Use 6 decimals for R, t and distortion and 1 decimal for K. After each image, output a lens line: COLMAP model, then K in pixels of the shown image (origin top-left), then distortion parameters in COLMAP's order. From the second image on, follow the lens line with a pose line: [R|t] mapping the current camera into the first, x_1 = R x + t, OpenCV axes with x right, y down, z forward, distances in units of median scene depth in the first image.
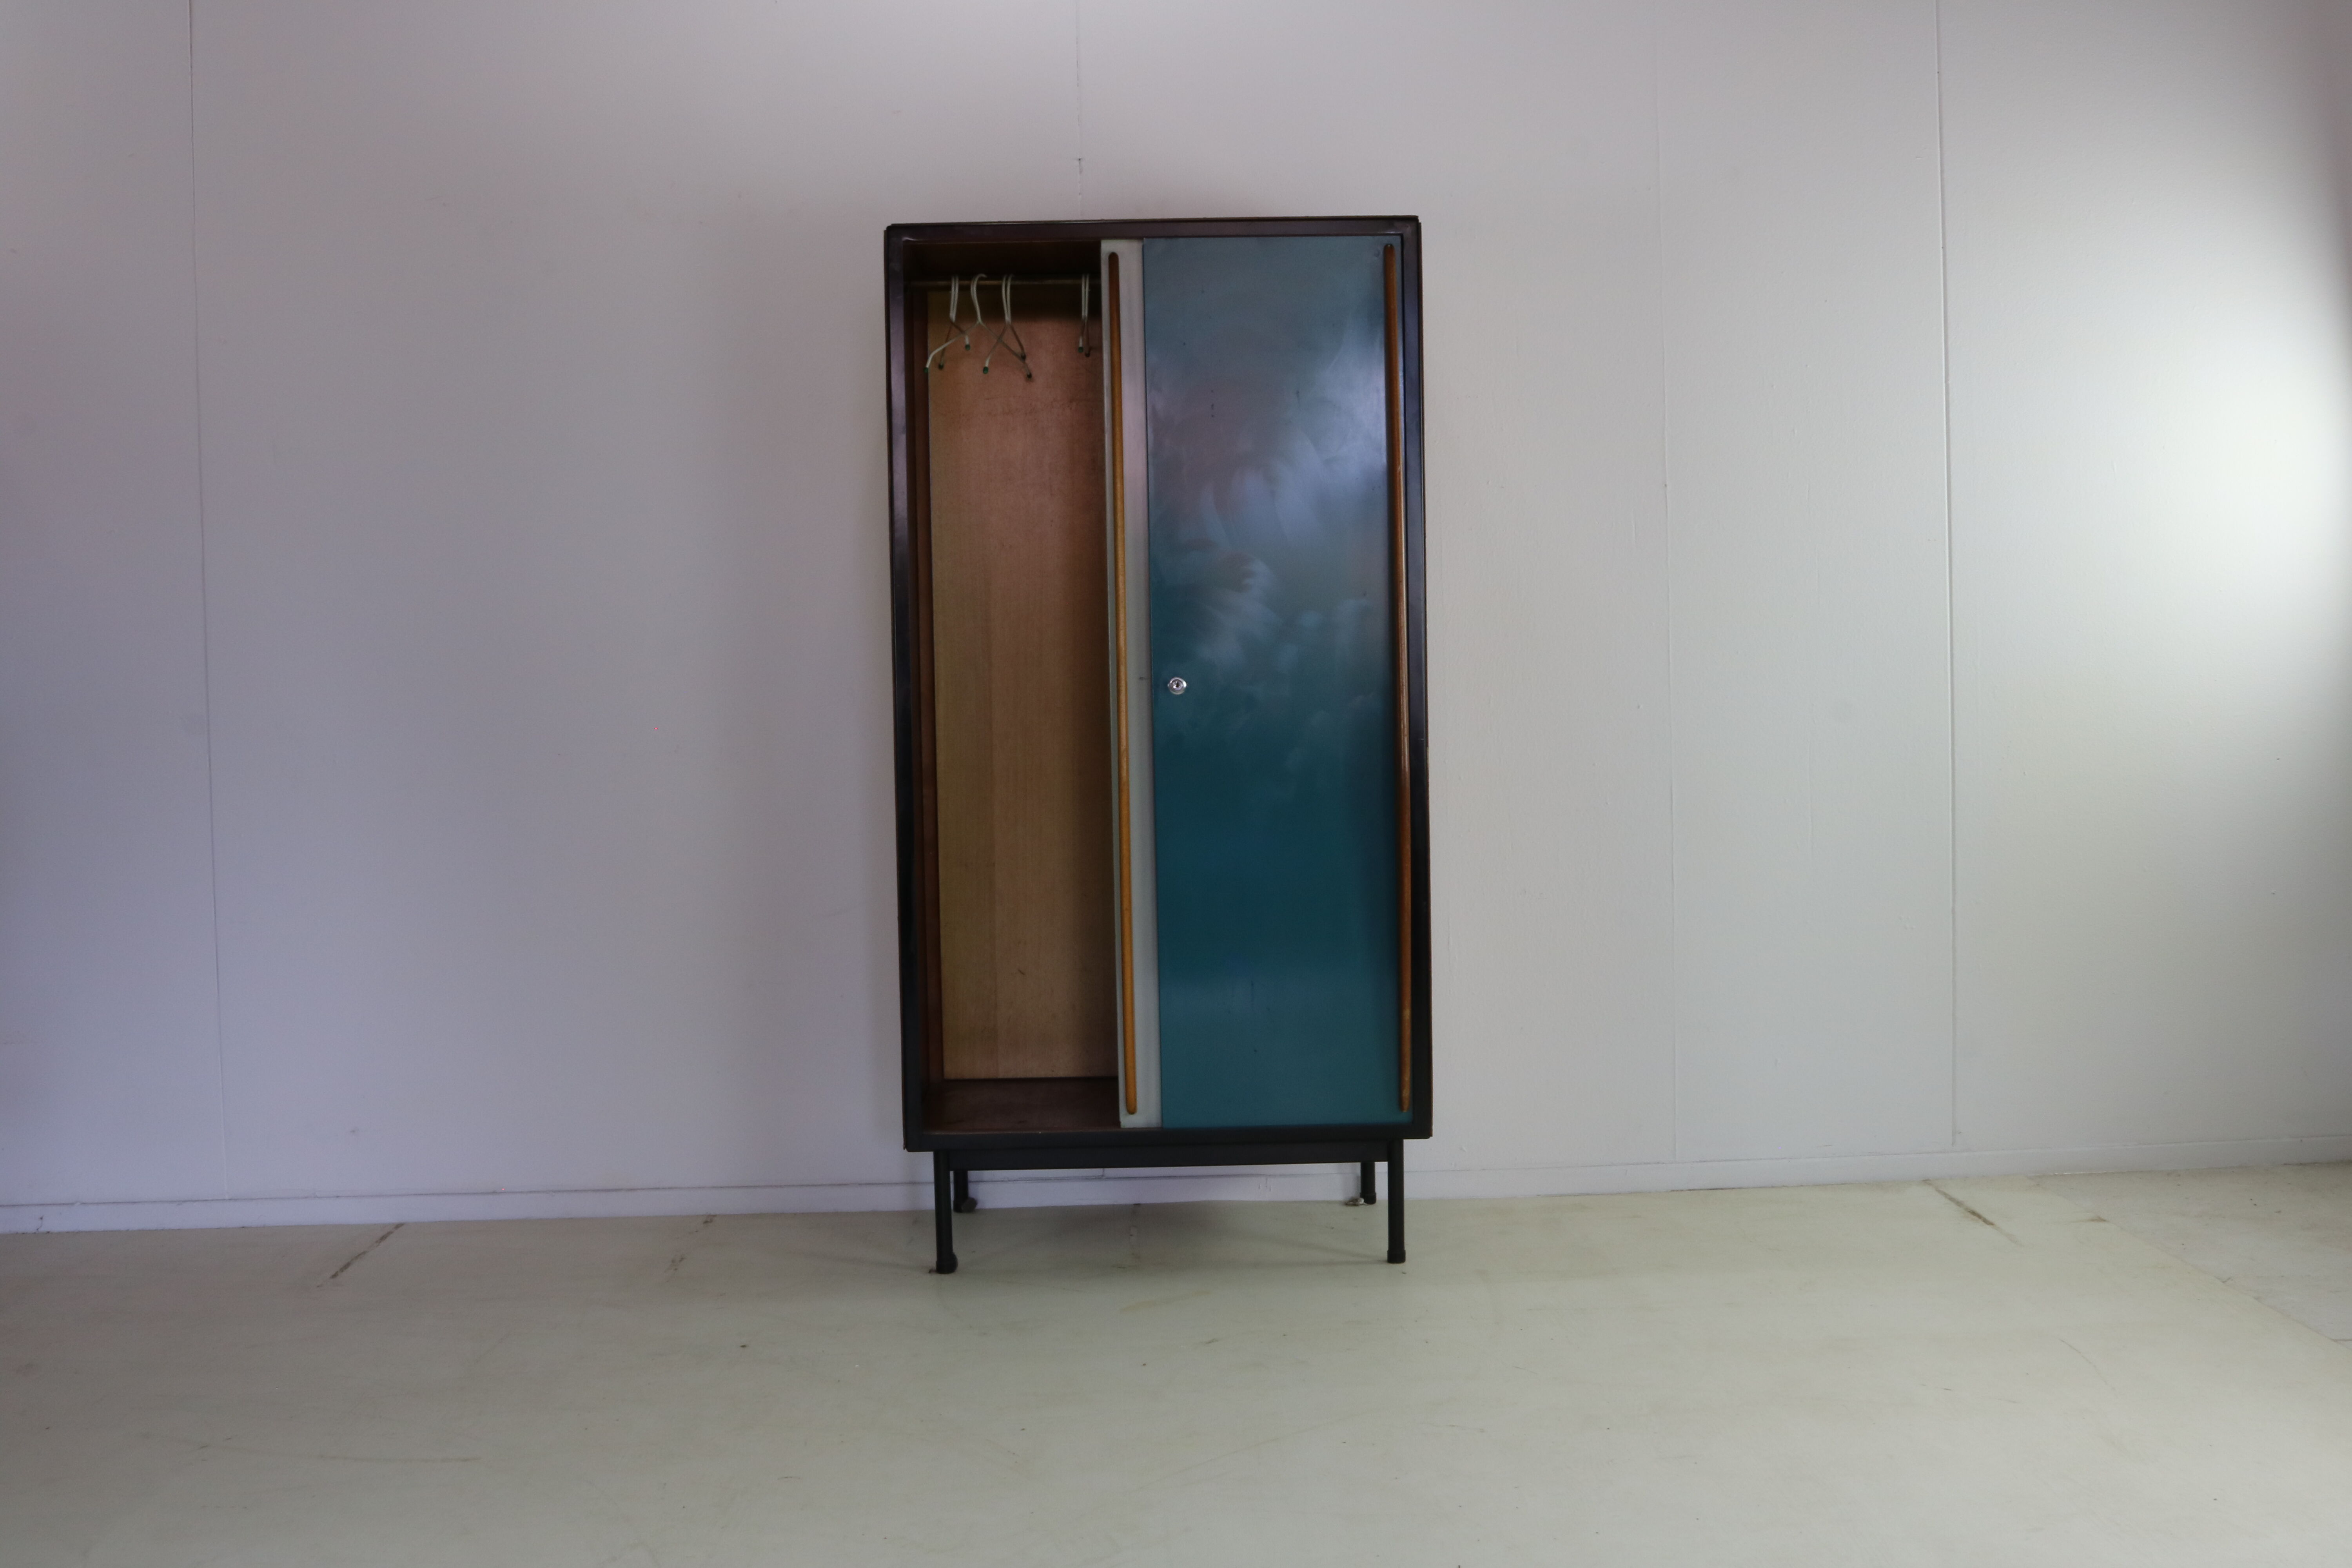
lens RADIAL K [[2645.1, 0, 1183.2], [0, 2645.1, 778.5], [0, 0, 1]] dist [-0.048816, 0.000000]
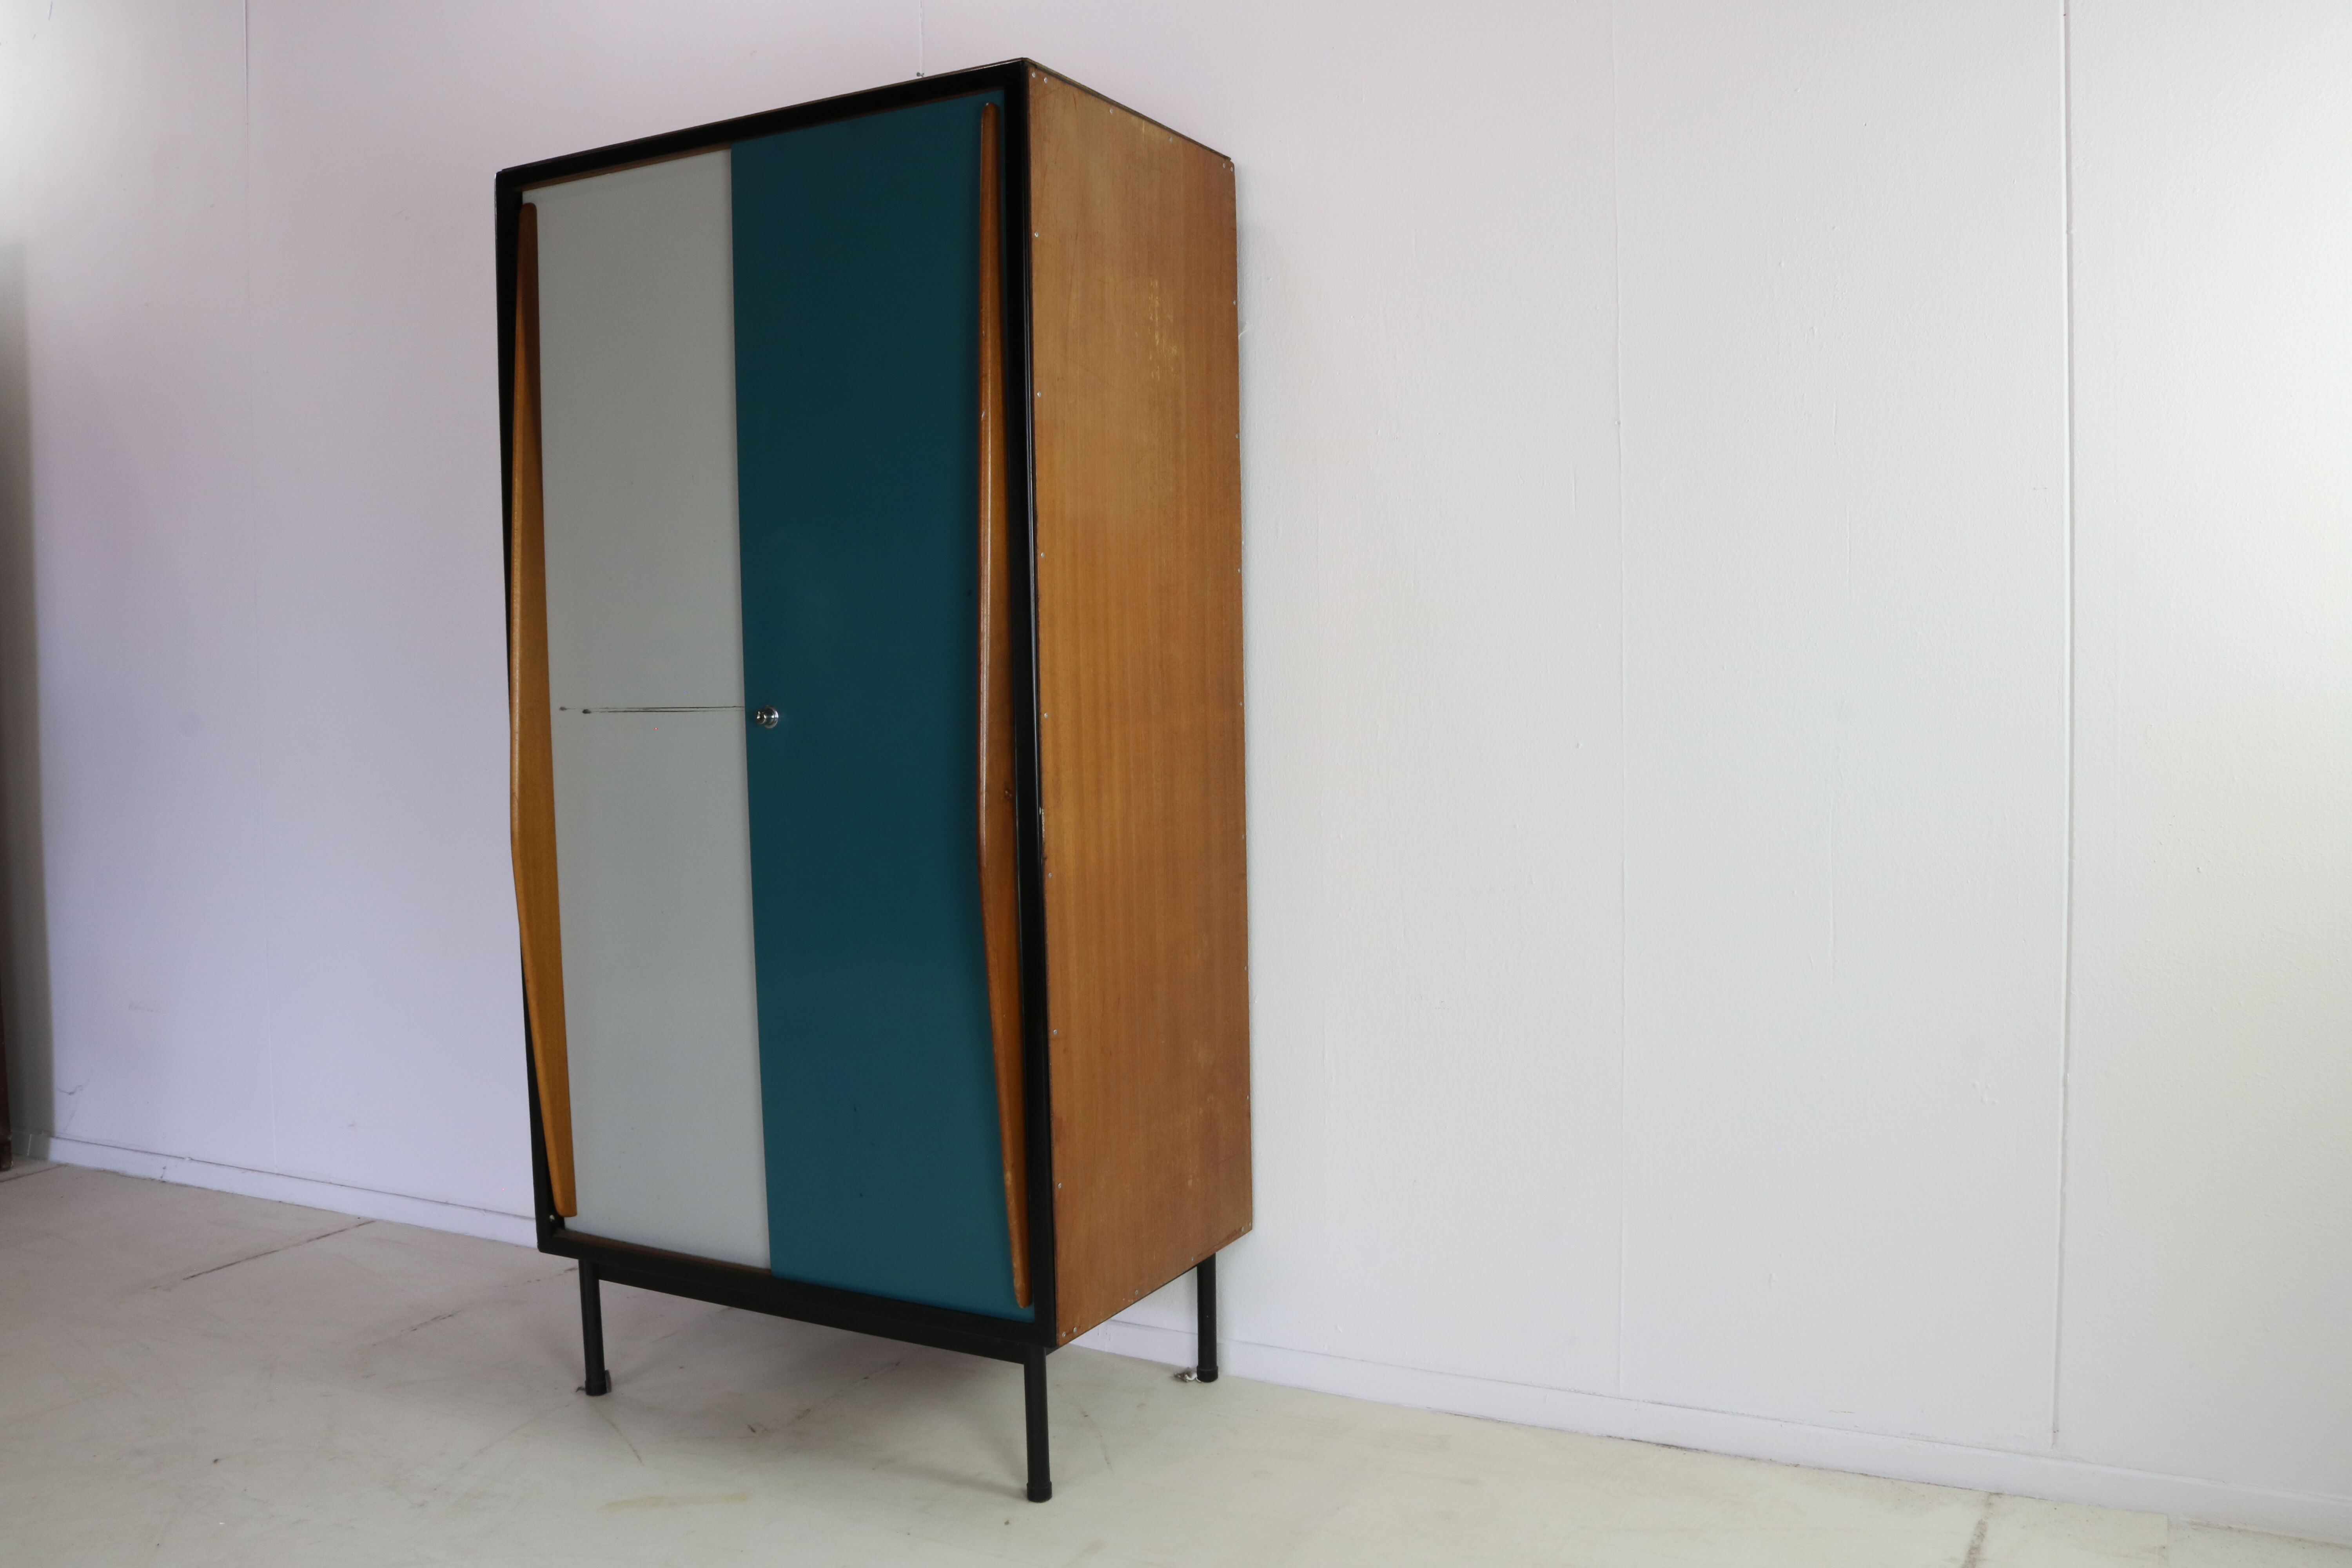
lens RADIAL K [[1987.3, 0, 1177.6], [0, 1987.3, 789.7], [0, 0, 1]] dist [-0.122241, 0.077012]
pose [[0.849526, 0.033885, -0.526457, 0.369950], [-0.017731, 0.999205, 0.035702, -0.033423], [0.527248, -0.020995, 0.849452, 0.522297]]
